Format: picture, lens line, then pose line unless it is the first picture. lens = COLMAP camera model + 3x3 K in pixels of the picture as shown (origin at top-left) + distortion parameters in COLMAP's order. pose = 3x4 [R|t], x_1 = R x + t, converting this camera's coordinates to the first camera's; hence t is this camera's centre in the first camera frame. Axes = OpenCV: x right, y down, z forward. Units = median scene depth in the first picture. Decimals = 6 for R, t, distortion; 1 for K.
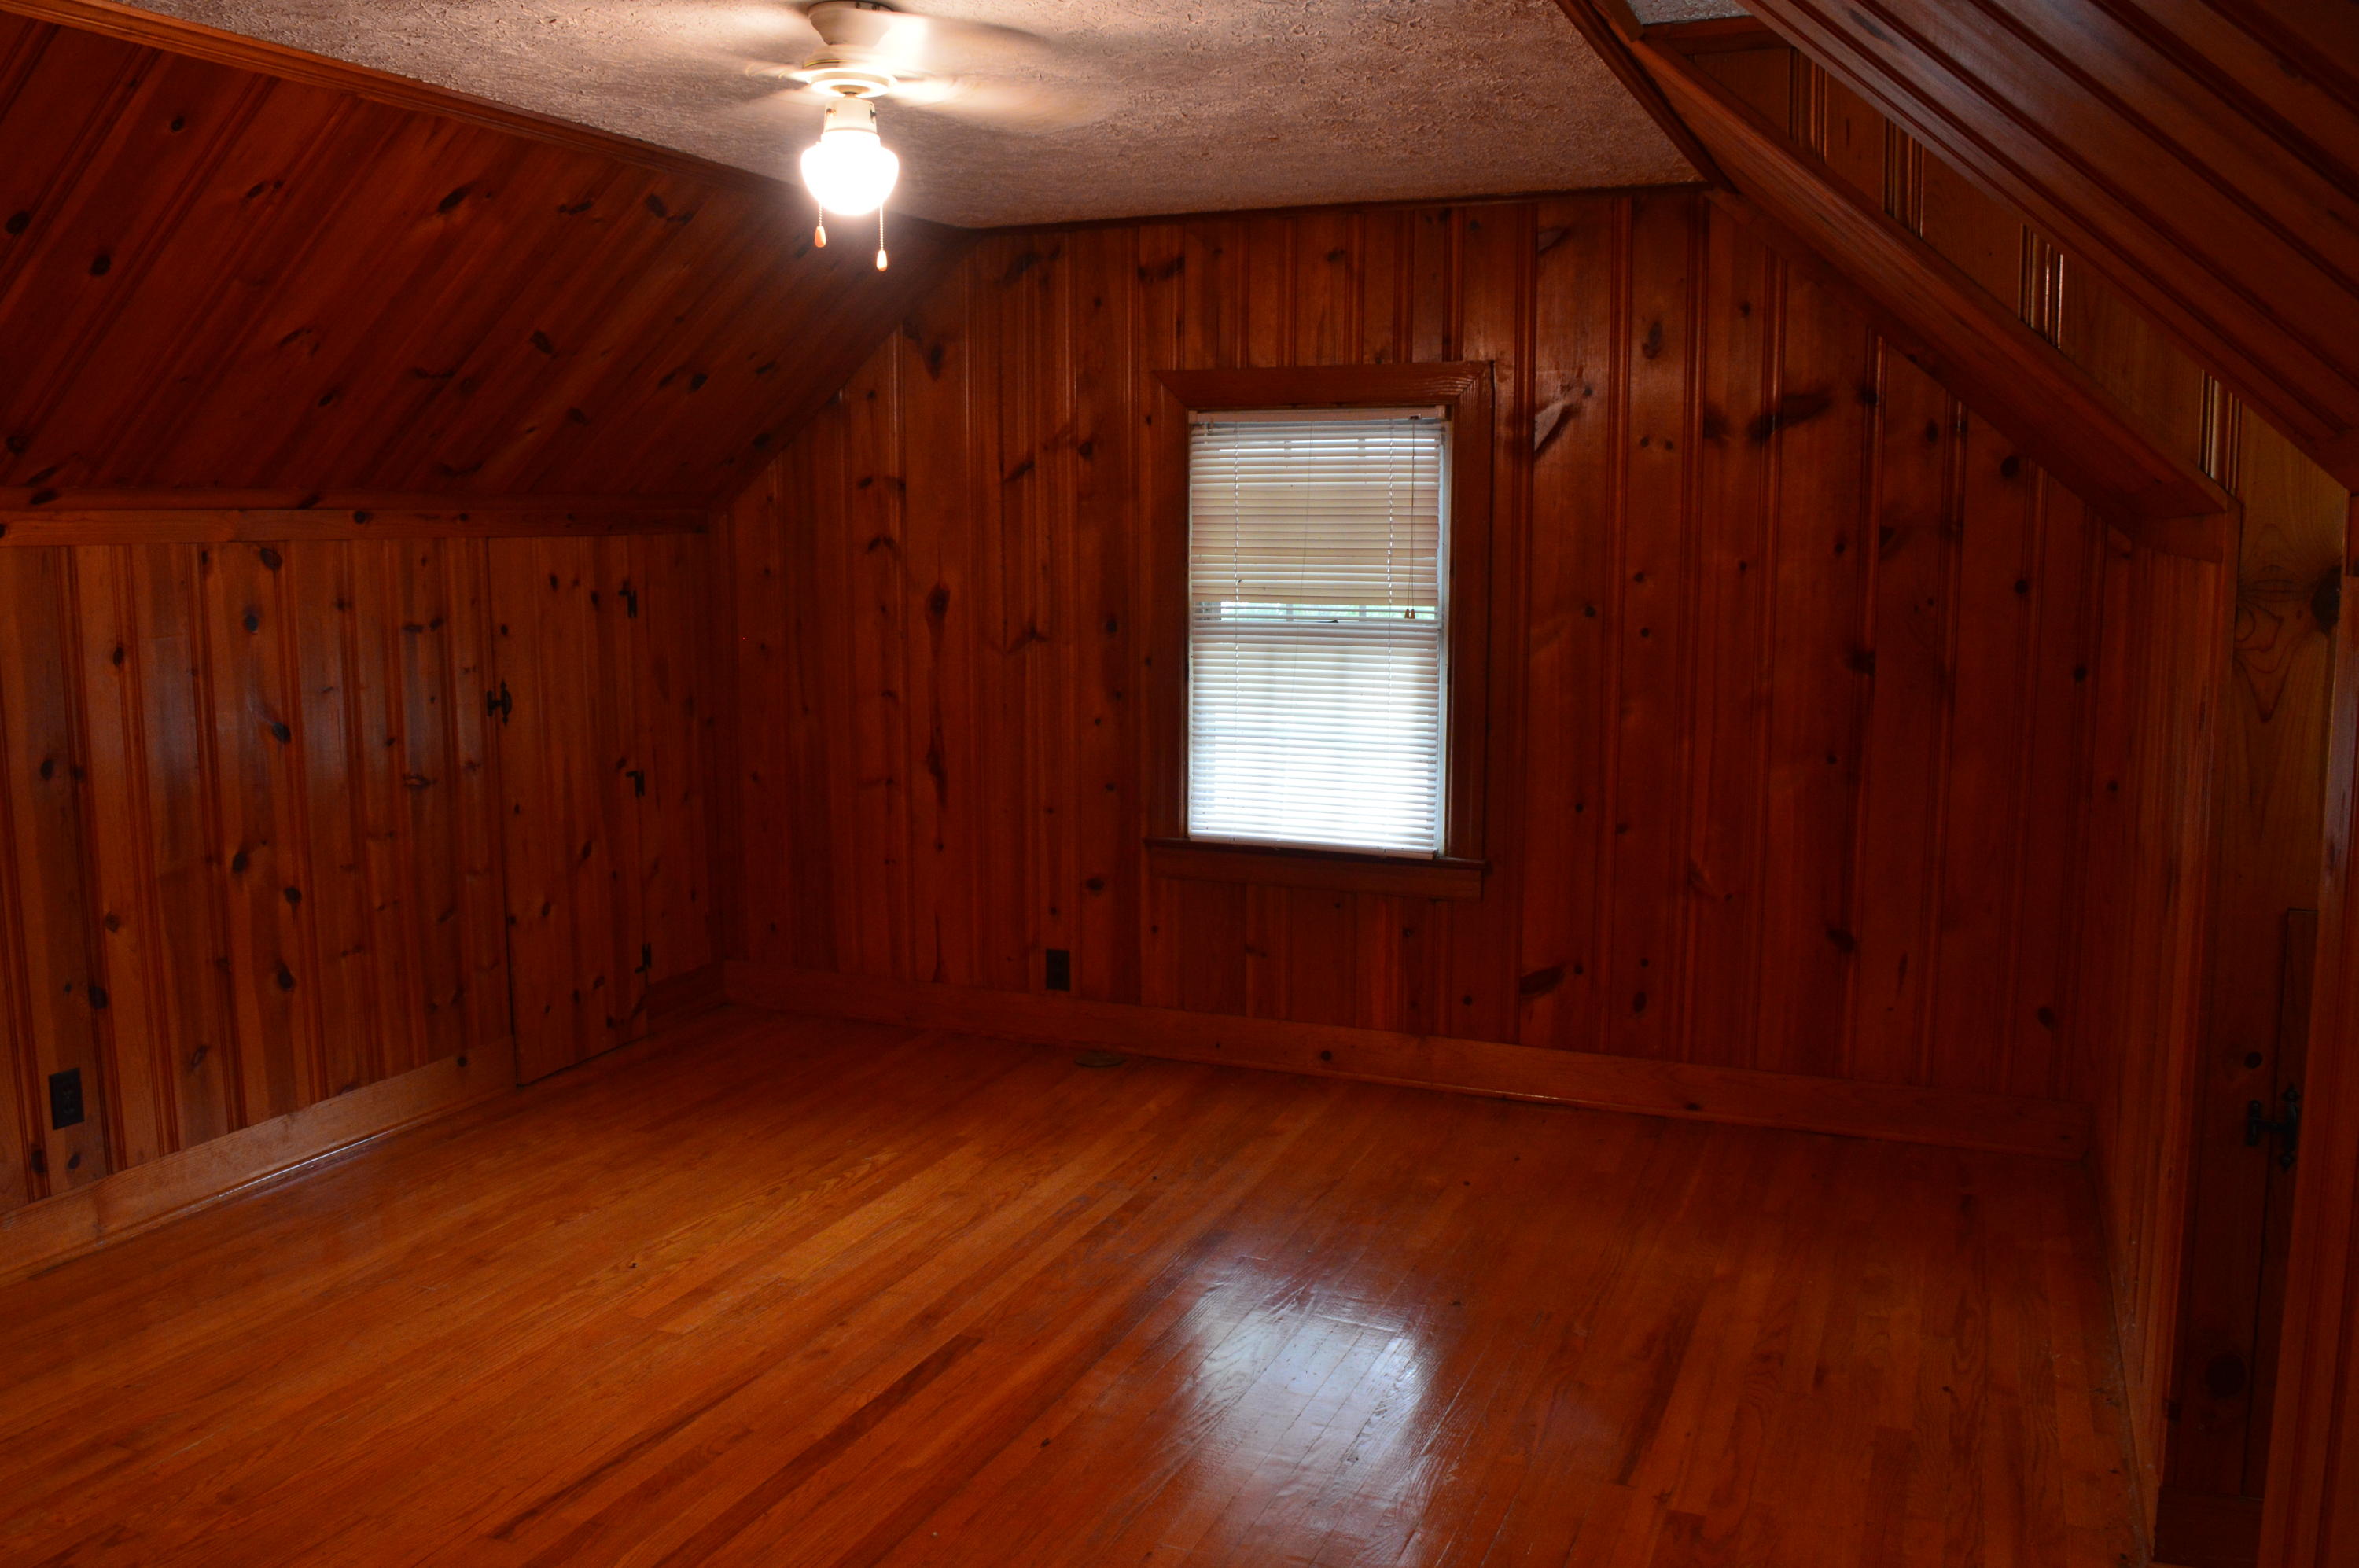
lens RADIAL K [[1876.7, 0, 1189.3], [0, 1876.7, 777.8], [0, 0, 1]] dist [-0.081470, 0.010025]
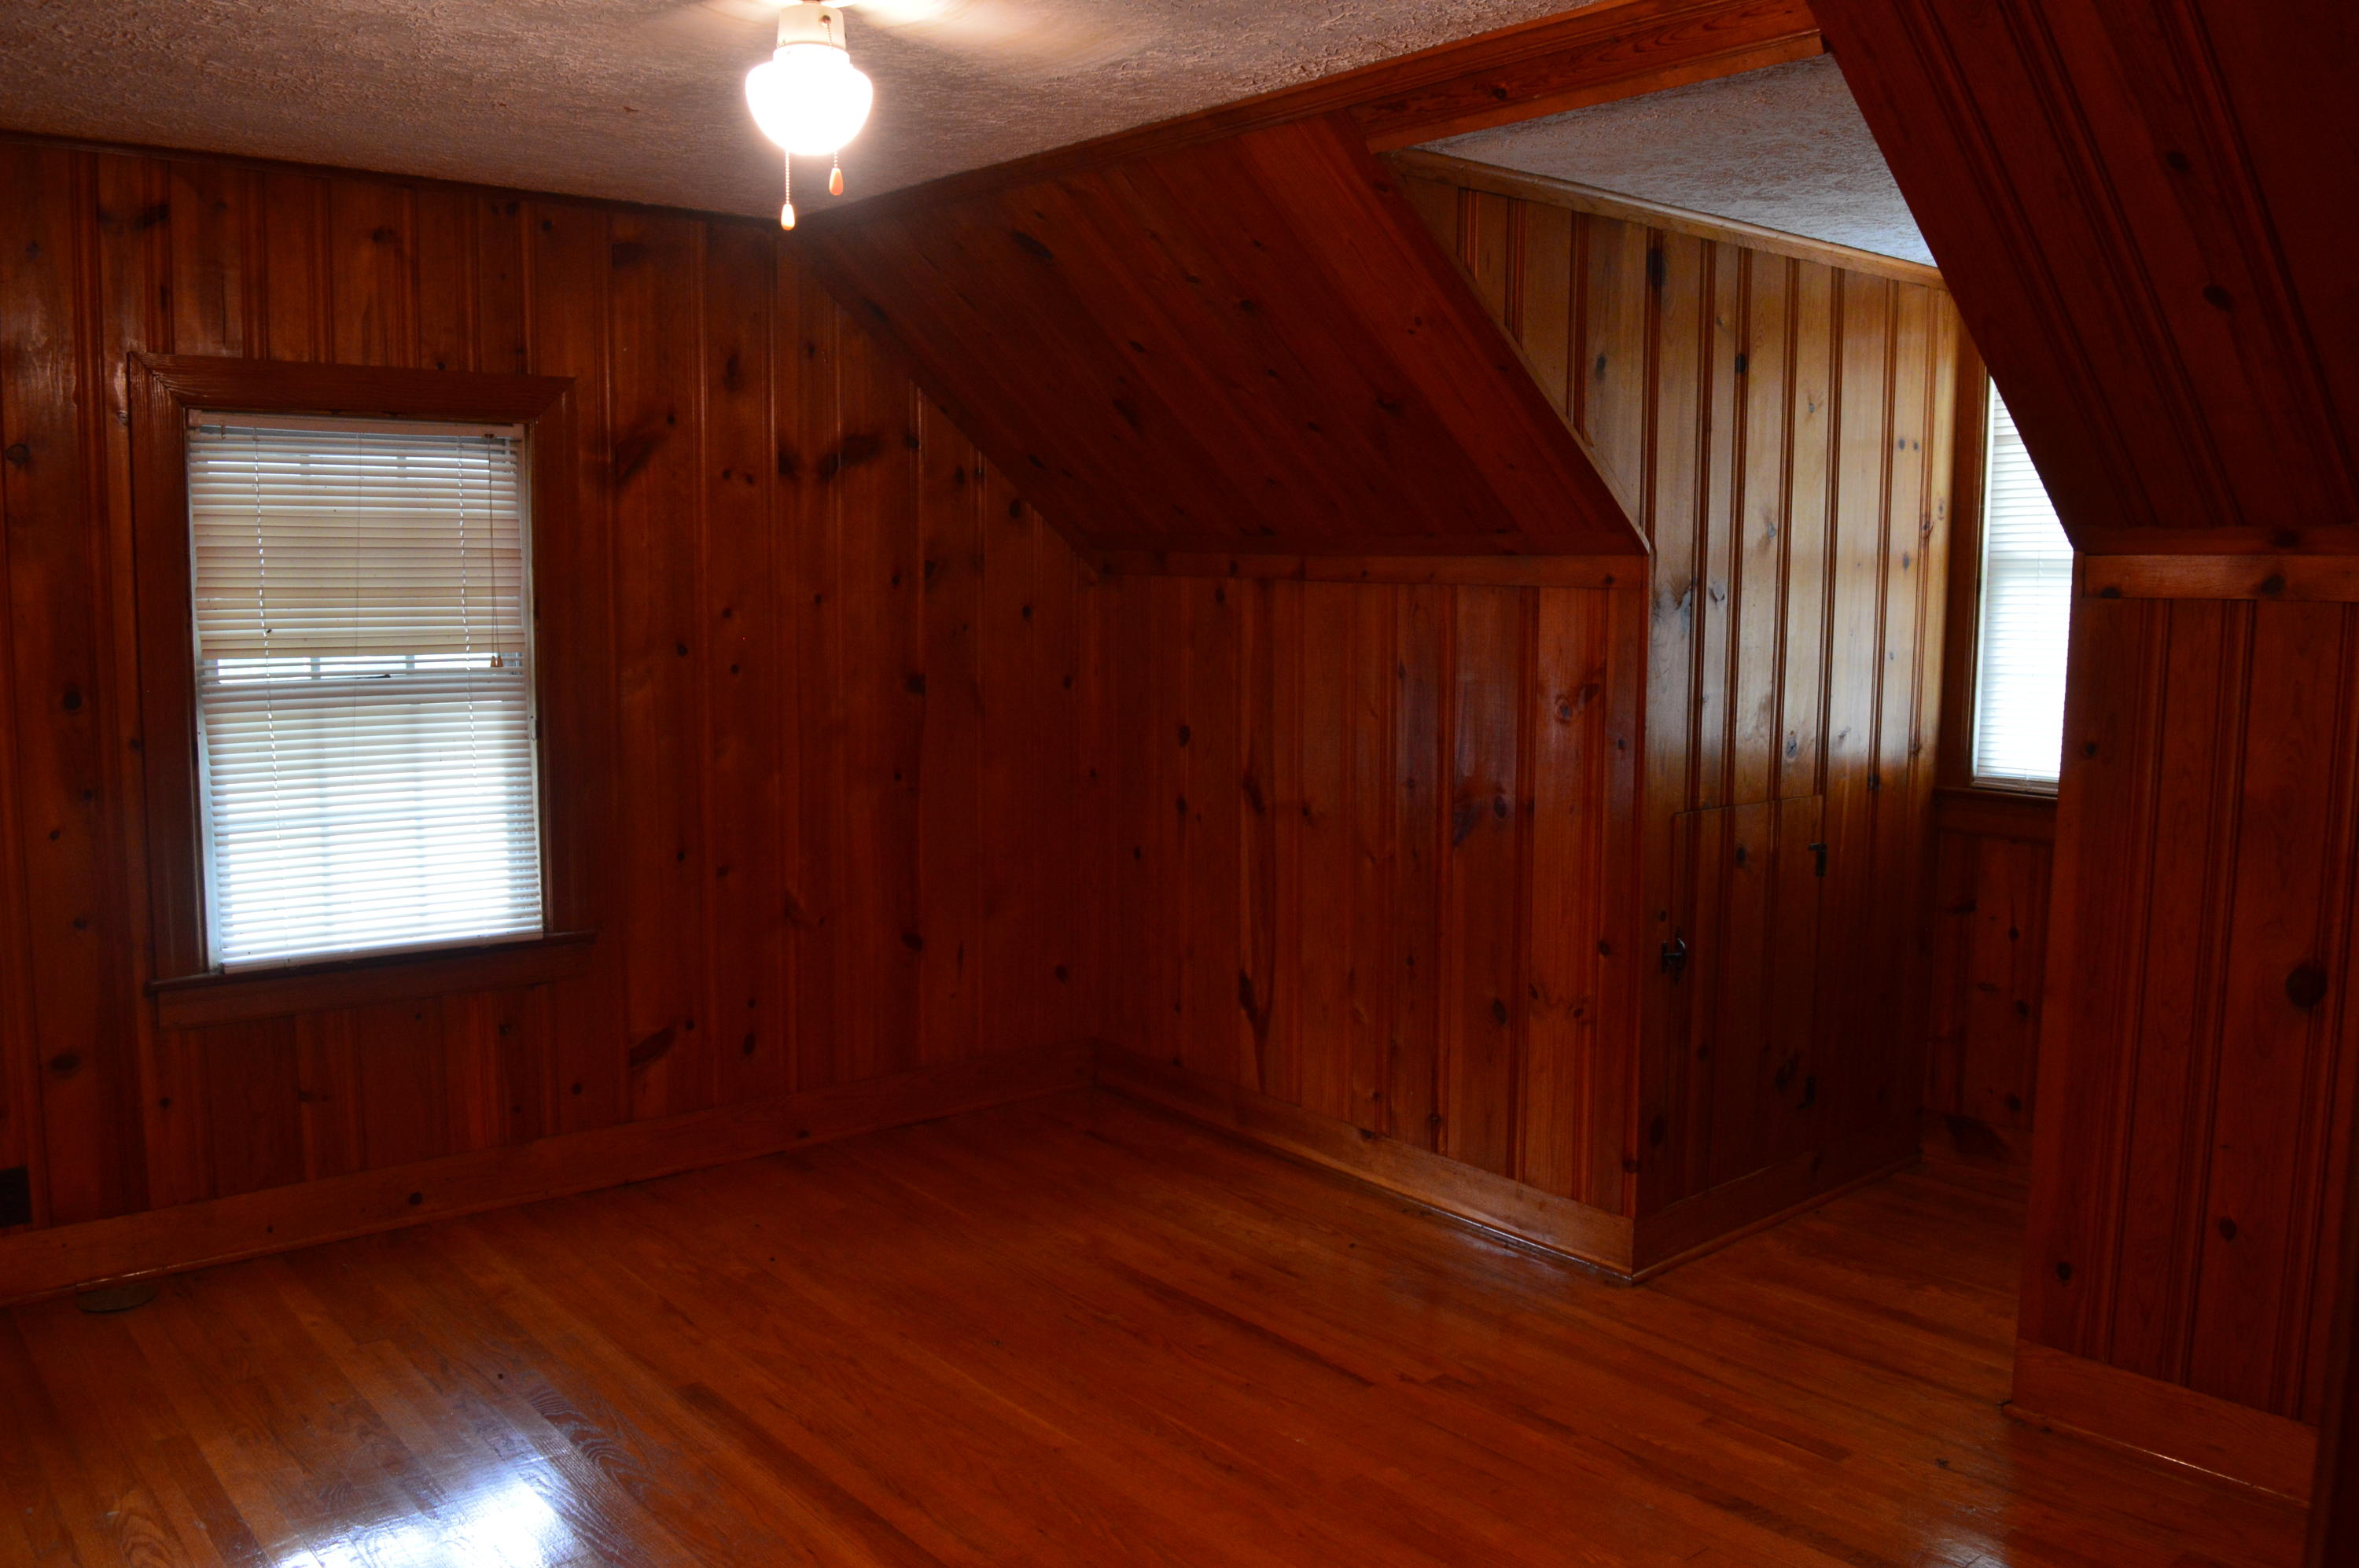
lens RADIAL K [[1876.7, 0, 1180.9], [0, 1876.7, 784.4], [0, 0, 1]] dist [-0.081470, 0.010025]
pose [[0.463913, -0.098677, 0.880368, -0.494535], [0.111319, 0.992393, 0.052573, -0.040944], [-0.878859, 0.073612, 0.471369, 0.319915]]
